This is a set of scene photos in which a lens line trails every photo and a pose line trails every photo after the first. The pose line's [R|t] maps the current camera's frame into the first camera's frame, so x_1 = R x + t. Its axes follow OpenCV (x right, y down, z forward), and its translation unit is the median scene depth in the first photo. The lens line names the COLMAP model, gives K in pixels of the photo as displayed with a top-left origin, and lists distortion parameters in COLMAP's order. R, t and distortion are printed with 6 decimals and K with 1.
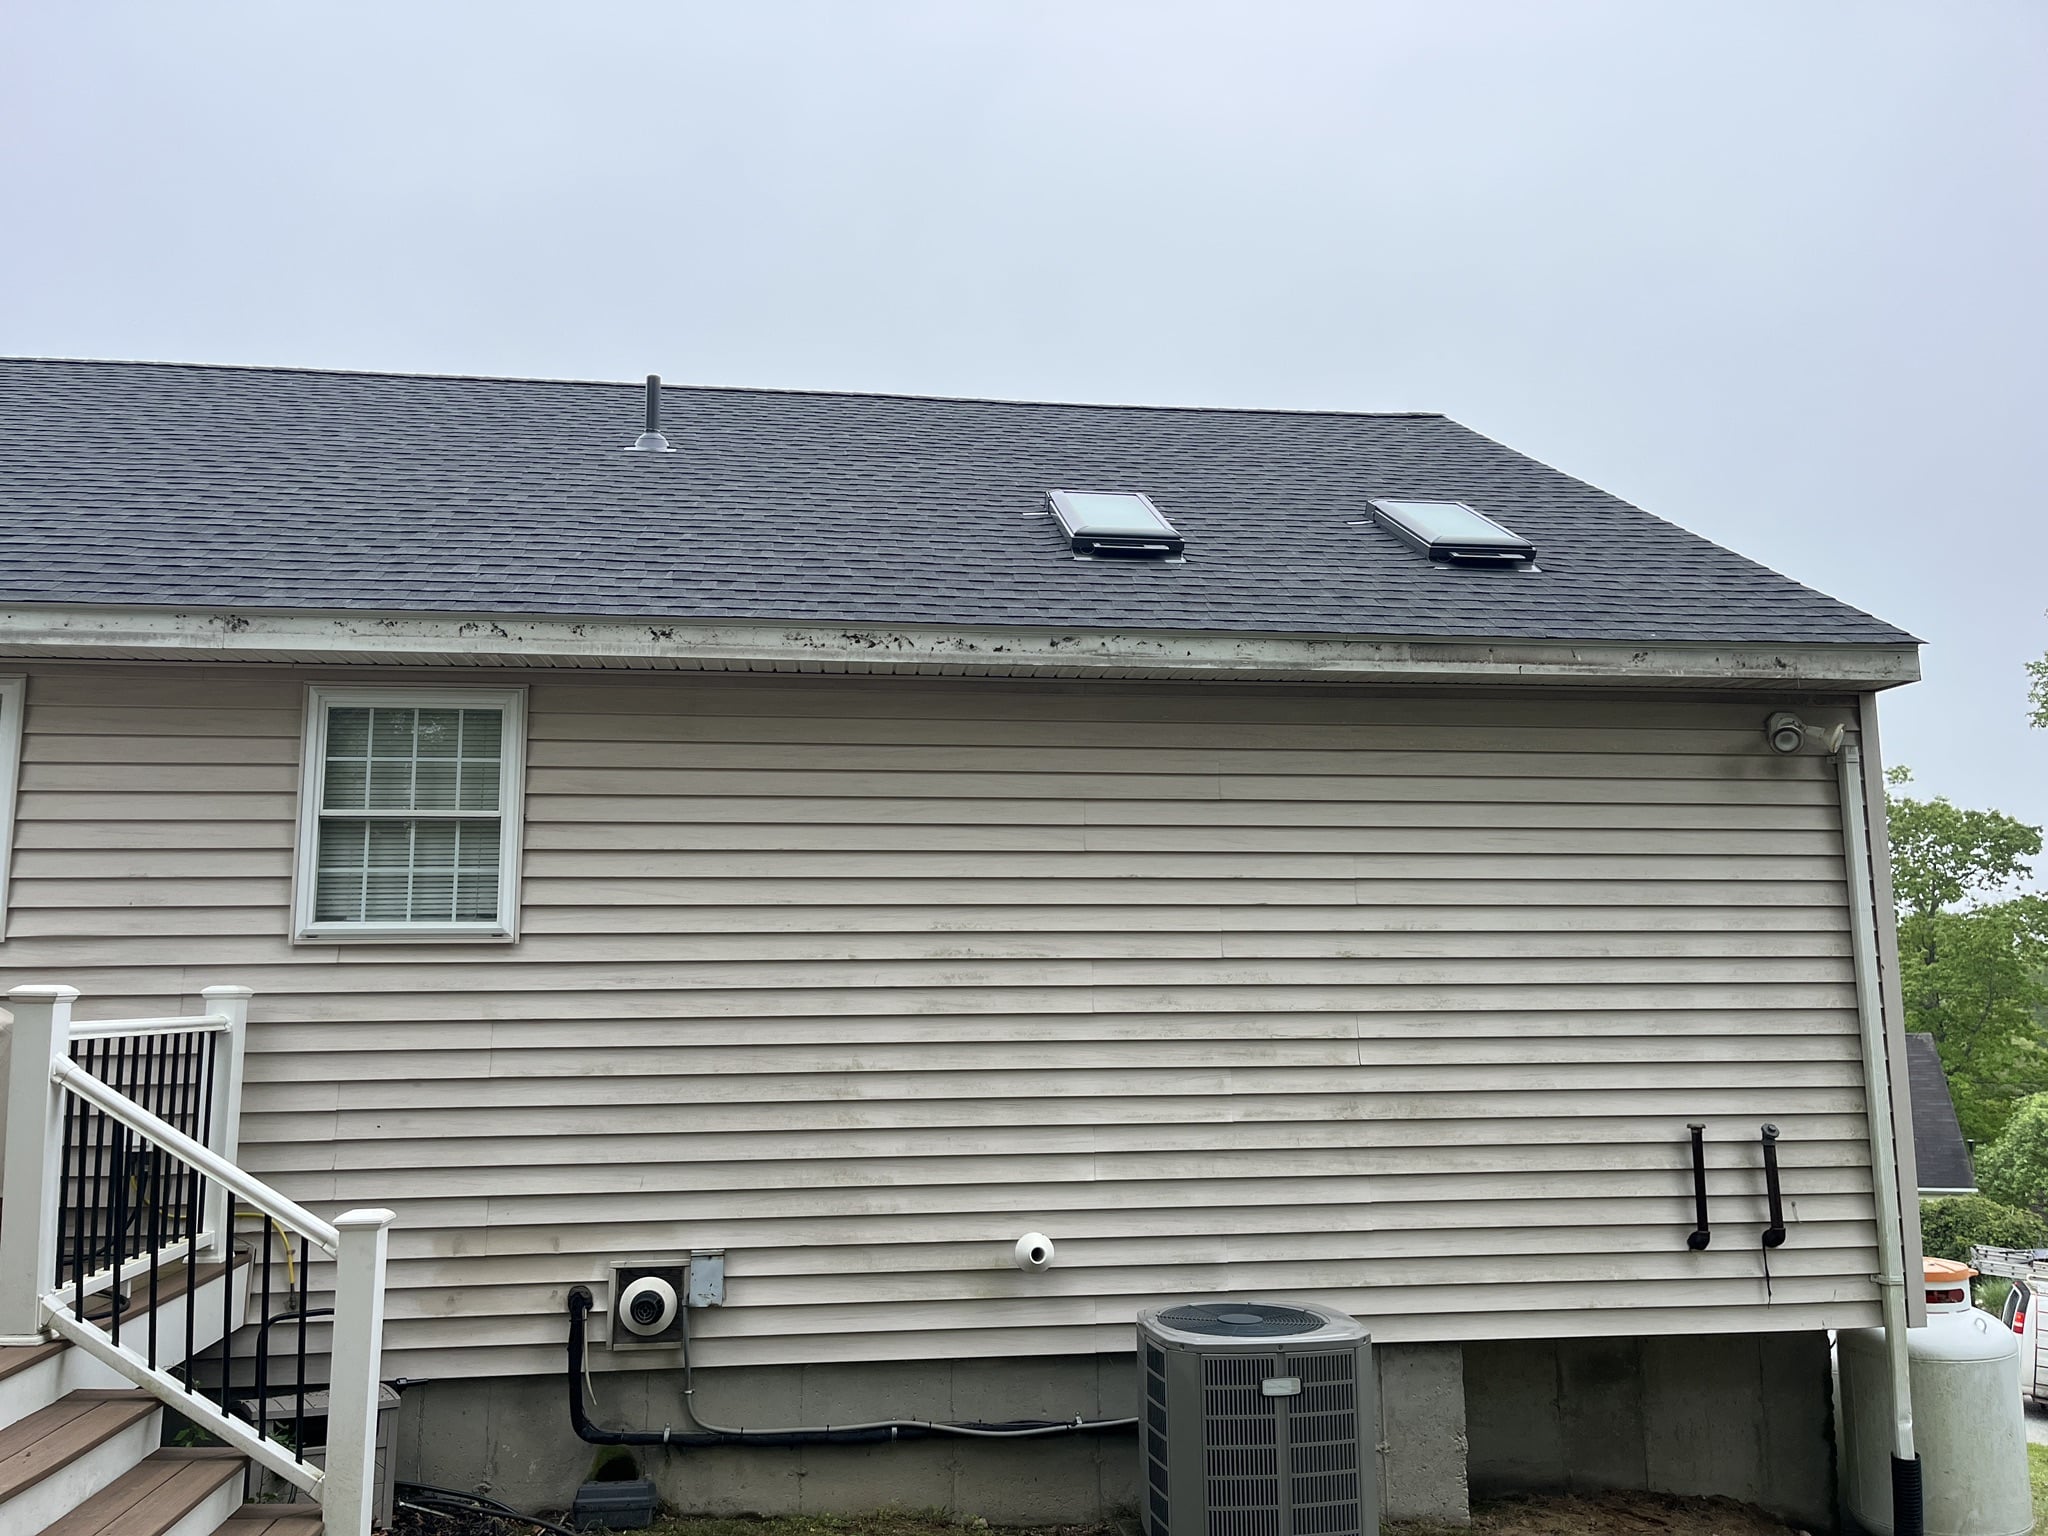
lens RADIAL K [[1510.8, 0, 1024.0], [0, 1510.8, 768.0], [0, 0, 1]] dist [0.015114, 0.002877]
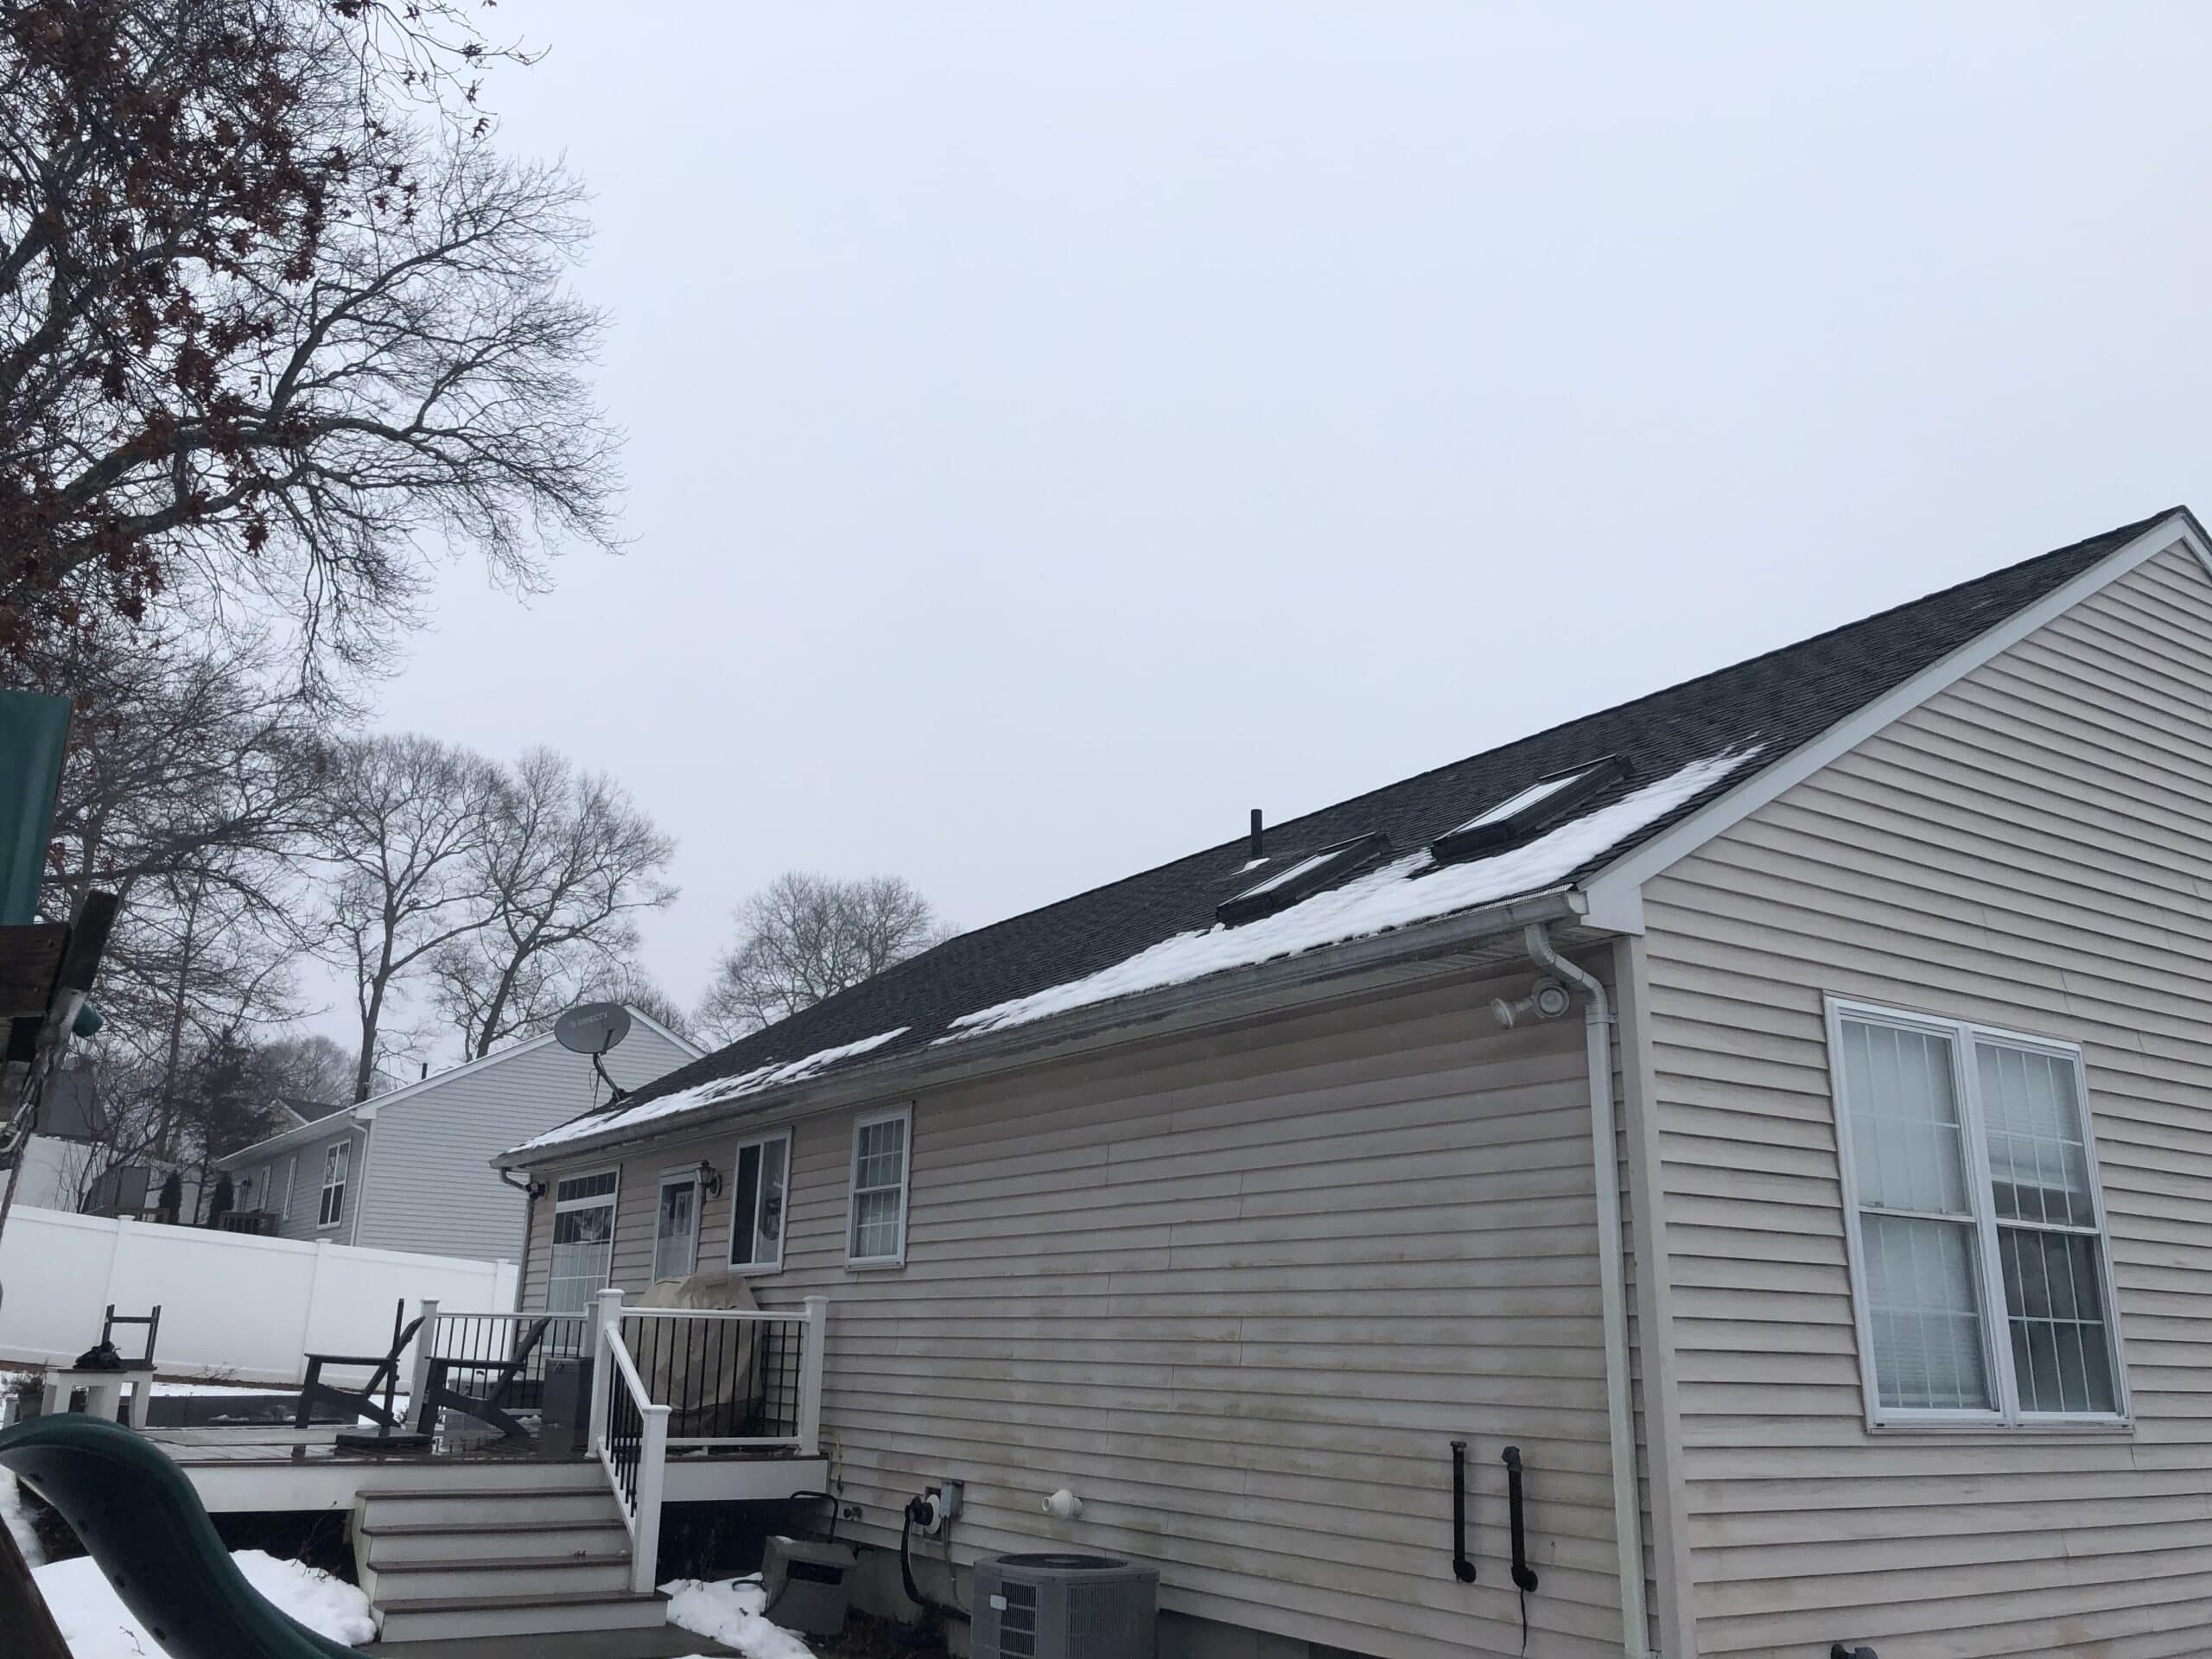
lens RADIAL K [[1839.6, 0, 1115.1], [0, 1839.6, 812.9], [0, 0, 1]] dist [0.011979, 0.007368]
pose [[0.440718, -0.235499, -0.866203, 1.512522], [0.119056, 0.971783, -0.203628, 0.070586], [0.889716, -0.013384, 0.456319, 0.321094]]
